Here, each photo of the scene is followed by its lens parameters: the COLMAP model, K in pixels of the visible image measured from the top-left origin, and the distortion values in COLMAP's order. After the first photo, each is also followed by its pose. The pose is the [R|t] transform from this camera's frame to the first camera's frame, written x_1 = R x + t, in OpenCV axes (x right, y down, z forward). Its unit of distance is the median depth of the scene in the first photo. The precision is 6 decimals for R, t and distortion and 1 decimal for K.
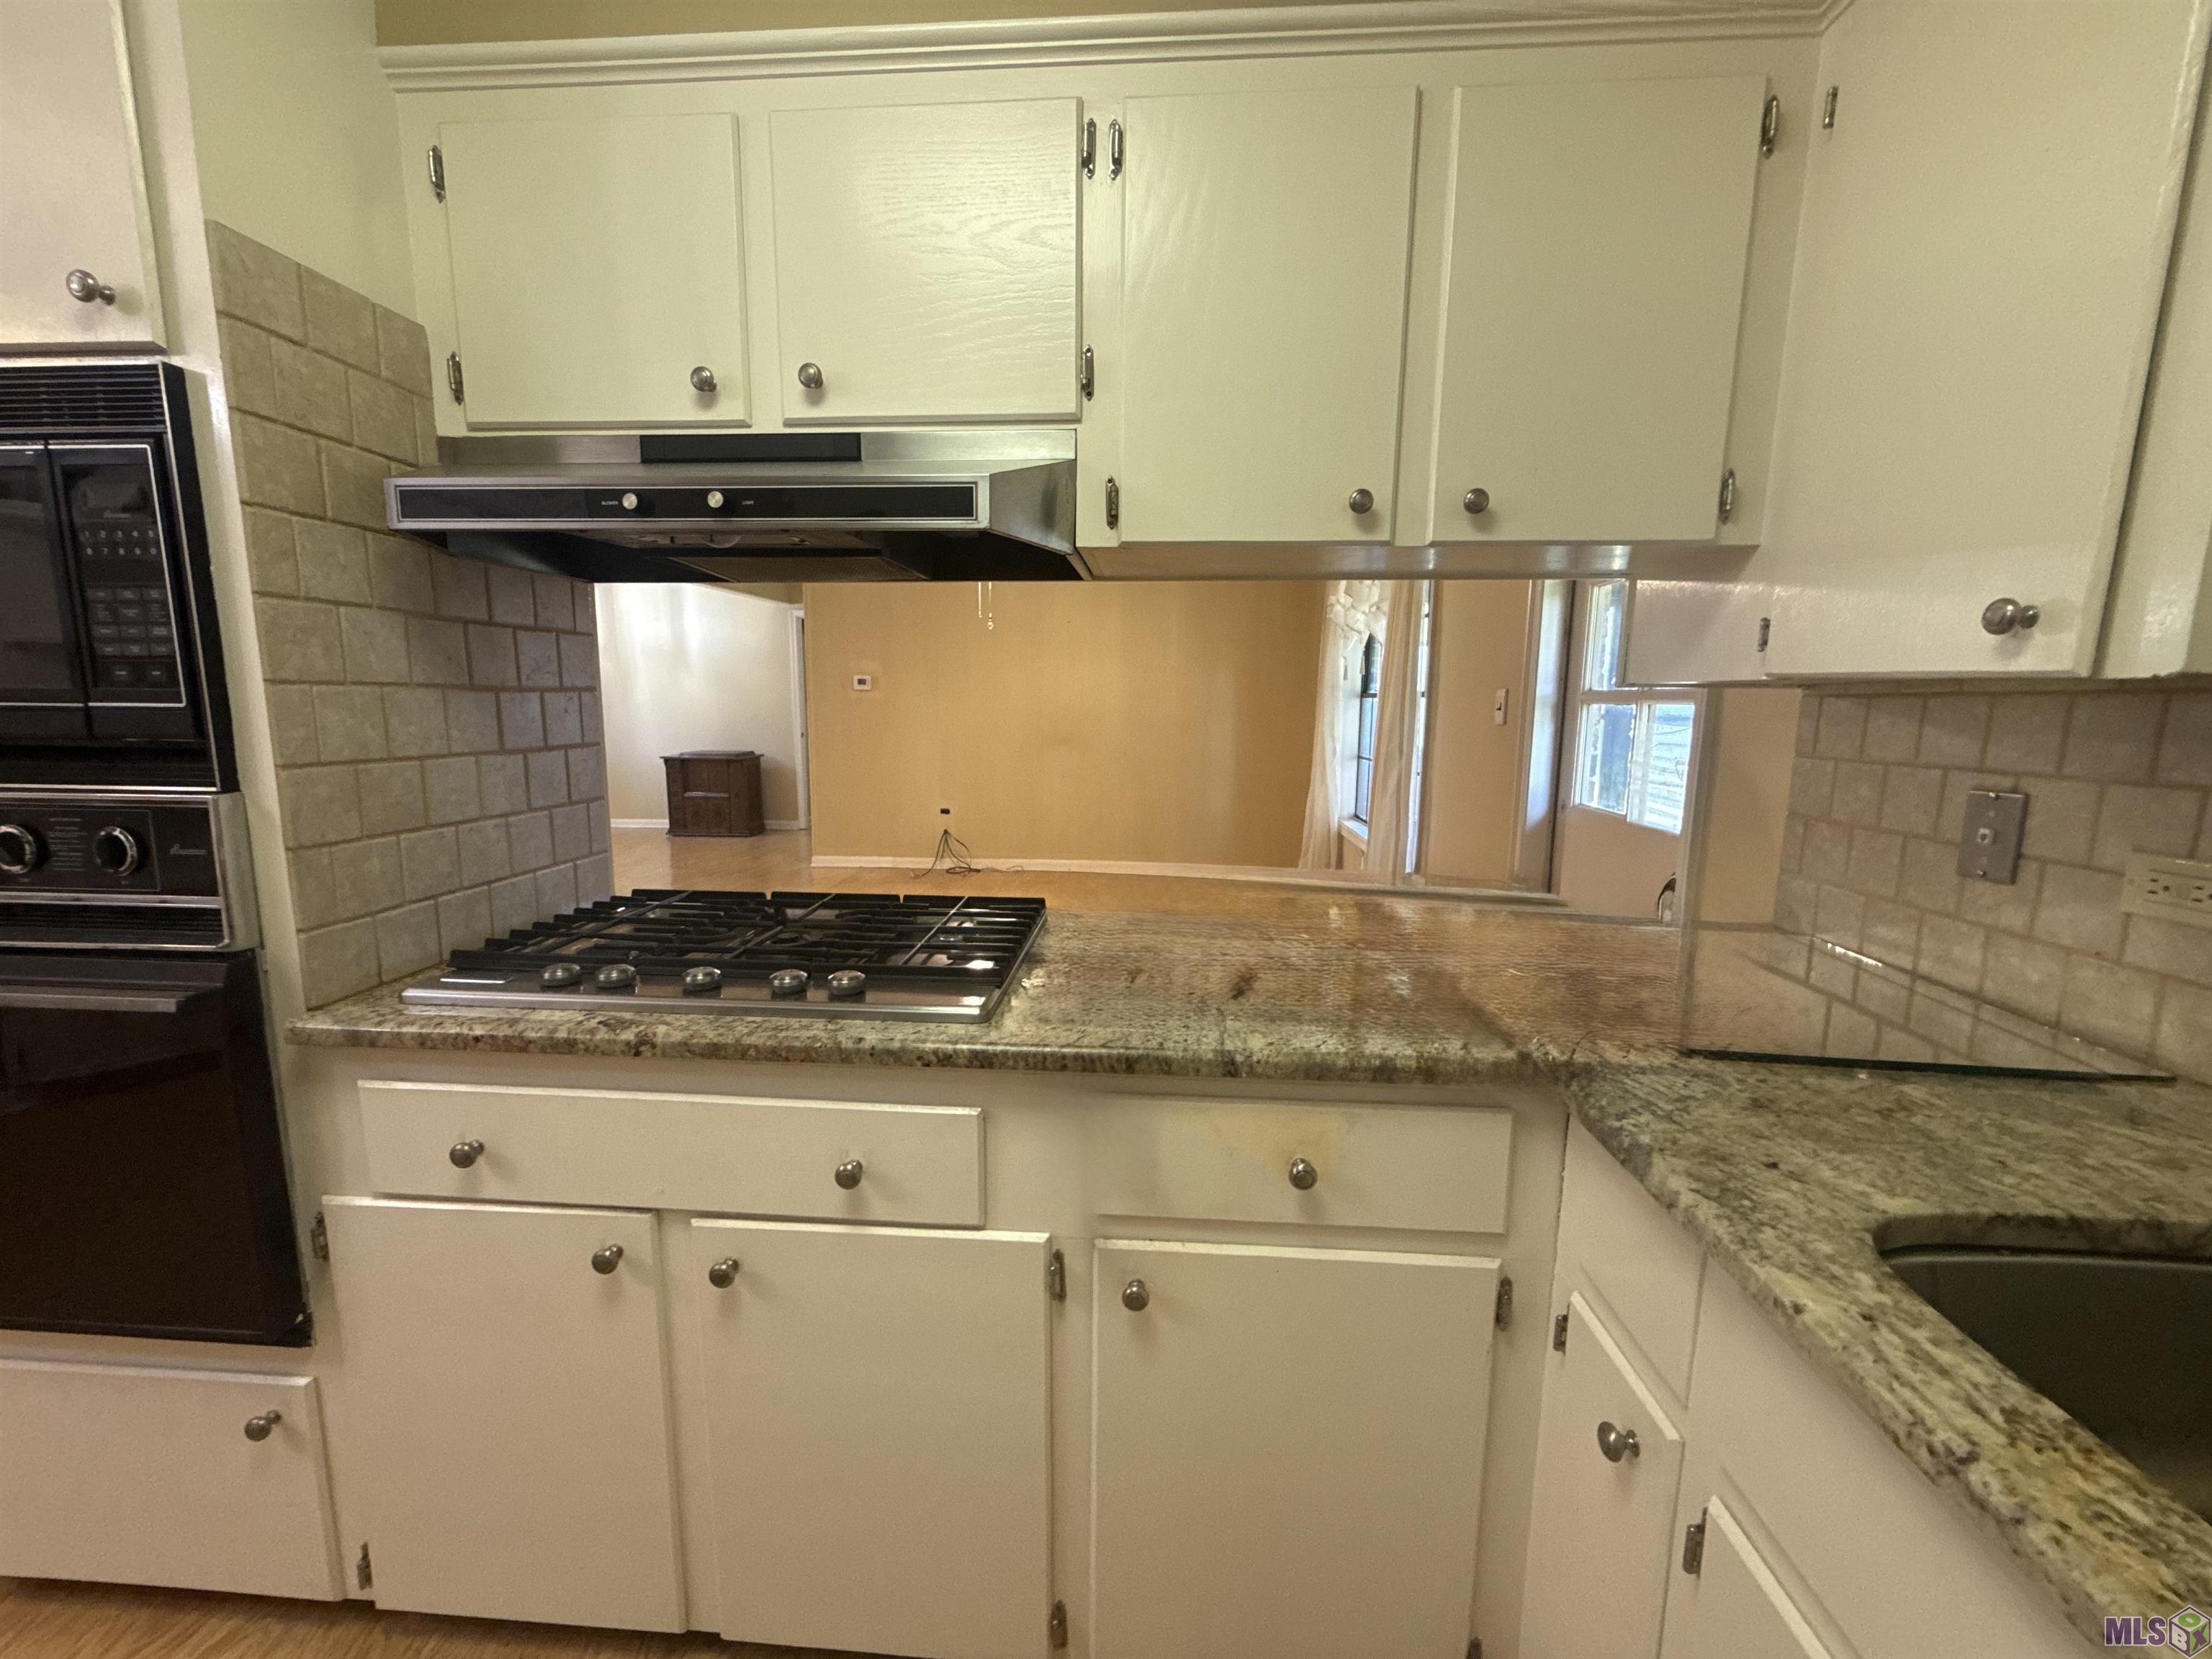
lens RADIAL K [[887.0, 0, 1102.9], [0, 887.0, 825.4], [0, 0, 1]] dist [-0.000450, -0.000110]
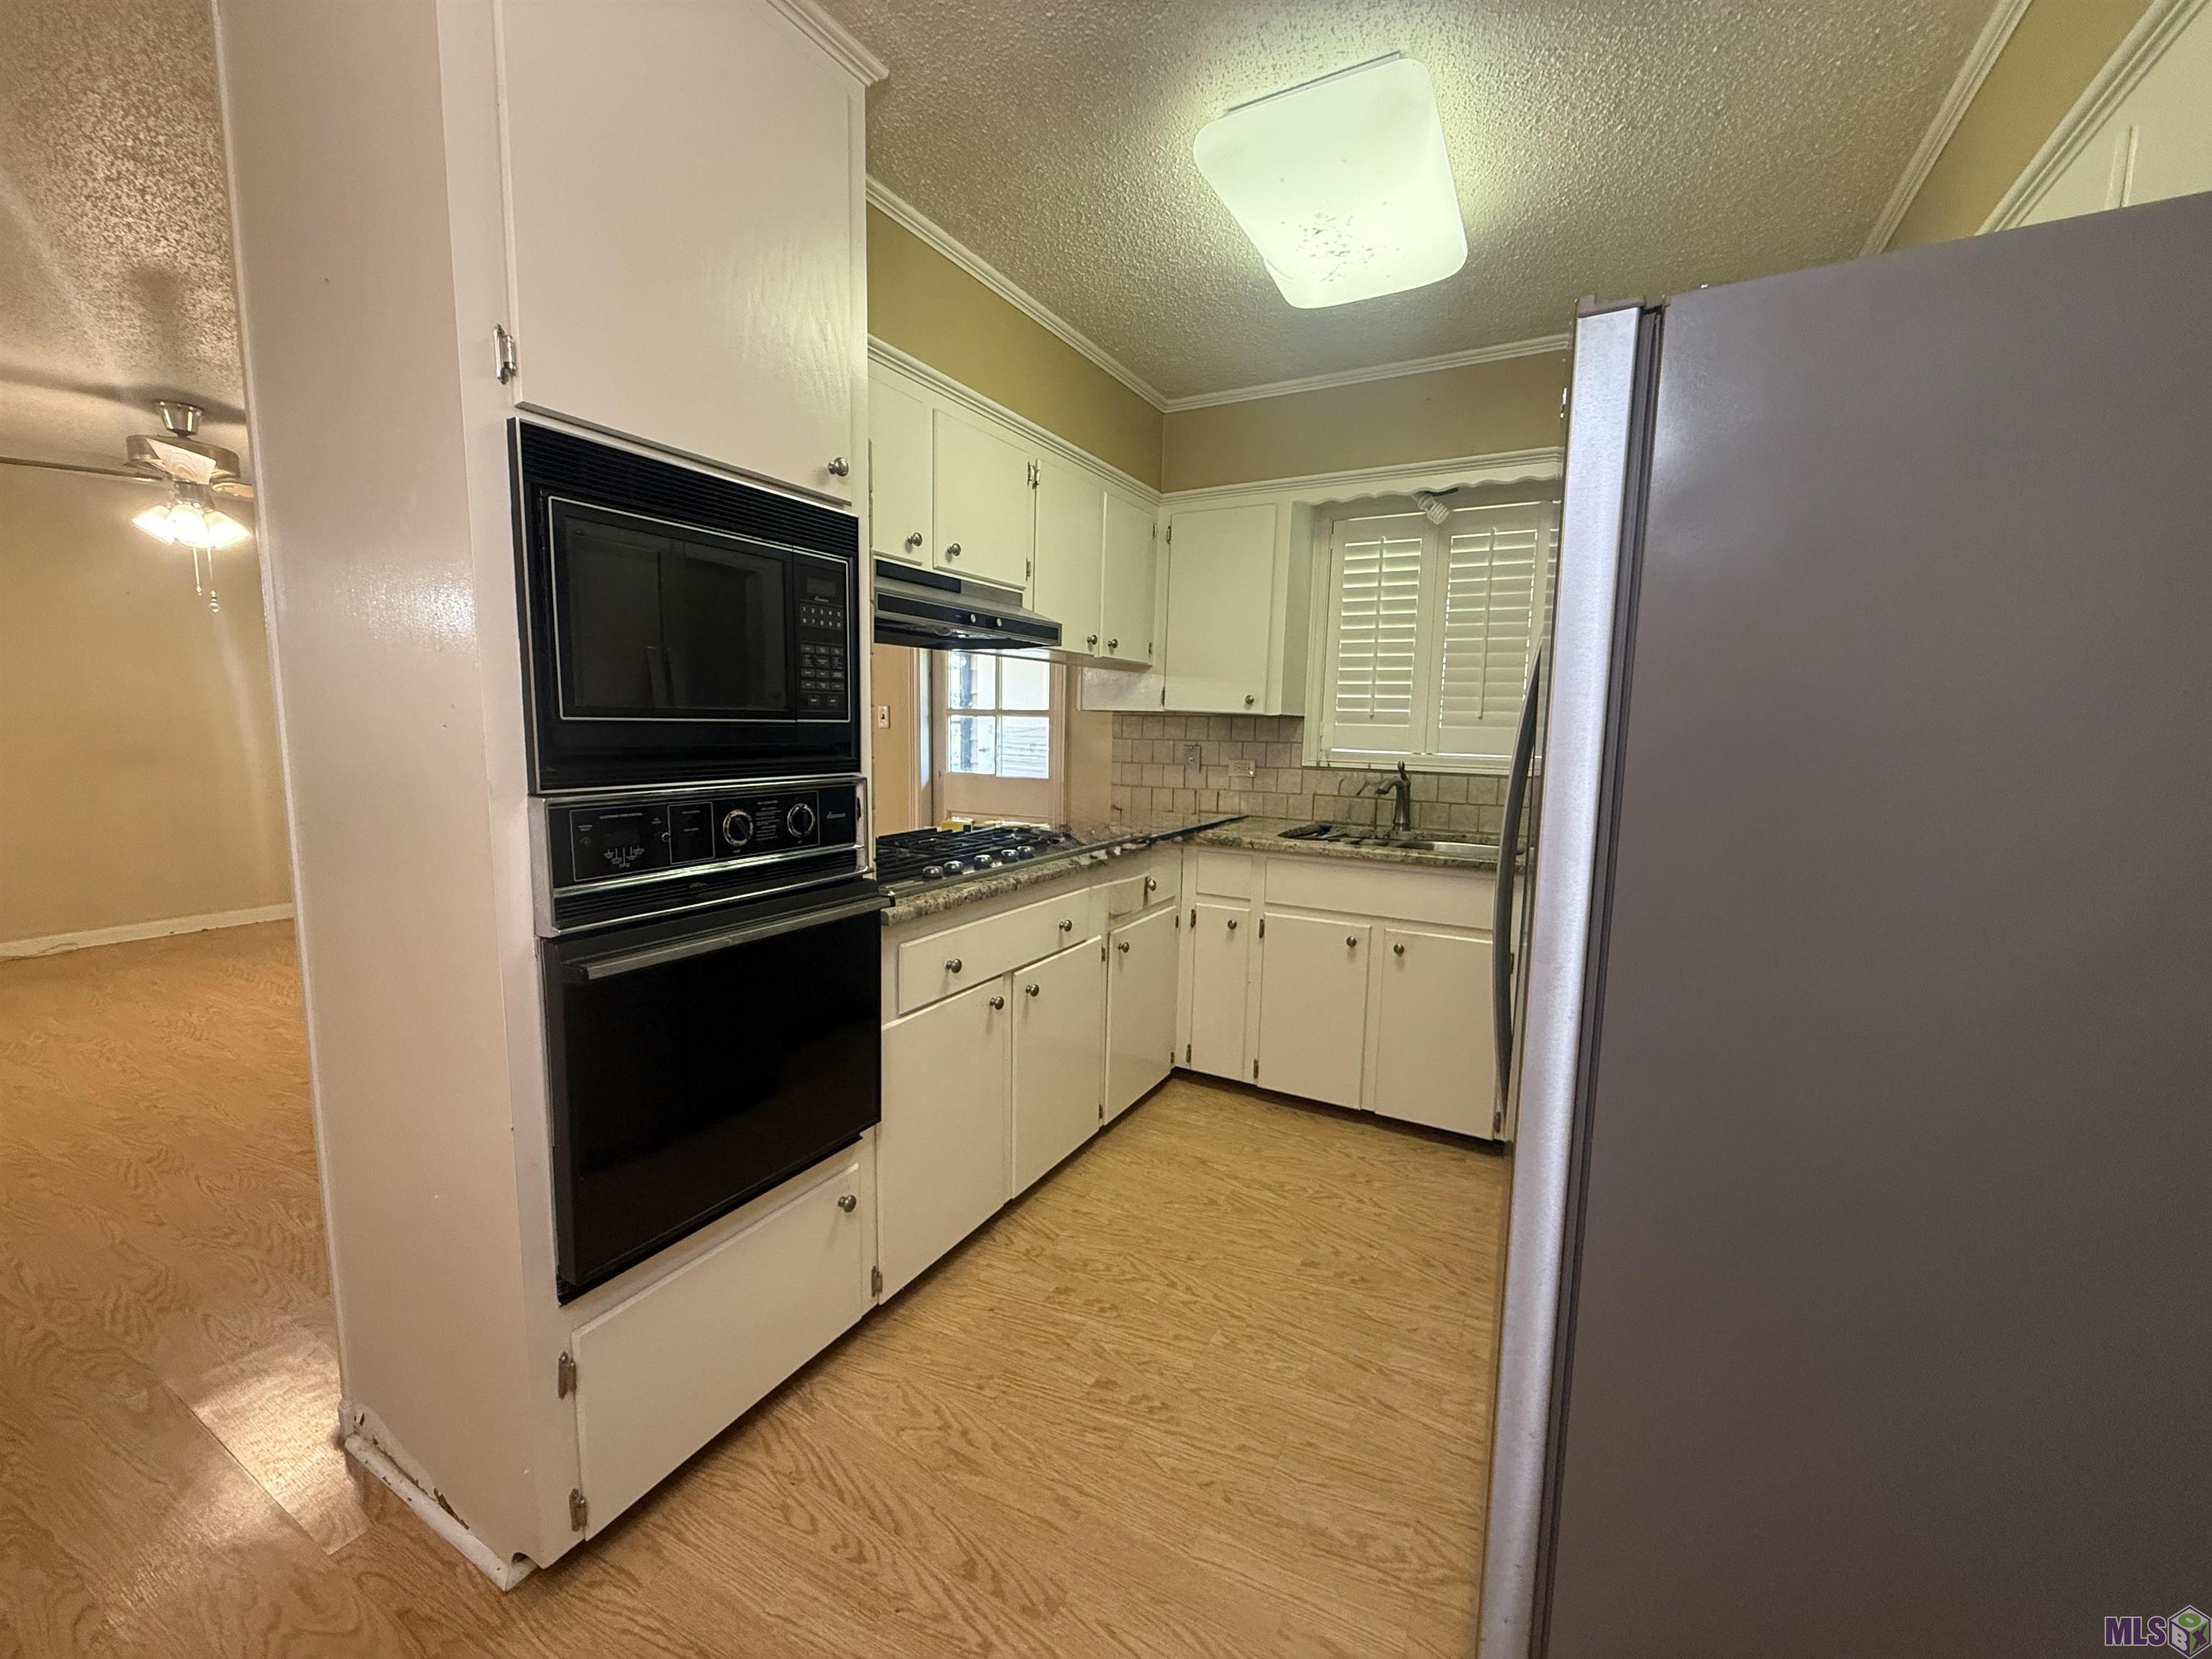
lens RADIAL K [[887.0, 0, 1102.9], [0, 887.0, 825.4], [0, 0, 1]] dist [-0.000450, -0.000110]
pose [[0.415412, -0.108162, 0.903180, -2.274654], [0.109821, 0.991606, 0.068240, -0.009533], [-0.902980, 0.070840, 0.423803, -0.072404]]
